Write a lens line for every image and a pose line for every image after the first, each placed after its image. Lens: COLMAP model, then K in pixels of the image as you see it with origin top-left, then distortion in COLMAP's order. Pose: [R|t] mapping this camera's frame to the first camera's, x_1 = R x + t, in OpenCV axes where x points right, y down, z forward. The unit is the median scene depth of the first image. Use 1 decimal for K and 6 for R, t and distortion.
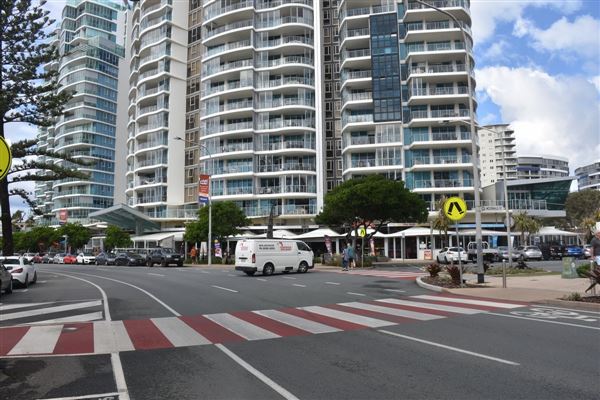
lens RADIAL K [[468.6, 0, 296.7], [0, 468.6, 202.6], [0, 0, 1]] dist [-0.149296, 0.107124]
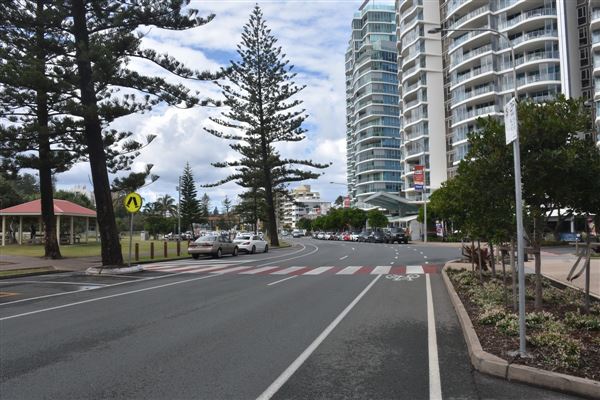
lens RADIAL K [[468.6, 0, 296.7], [0, 468.6, 202.6], [0, 0, 1]] dist [-0.149296, 0.107124]
pose [[0.773525, -0.030562, -0.633028, 0.168689], [0.060157, 0.997867, 0.025333, -0.008592], [0.630904, -0.057677, 0.773714, -0.059198]]
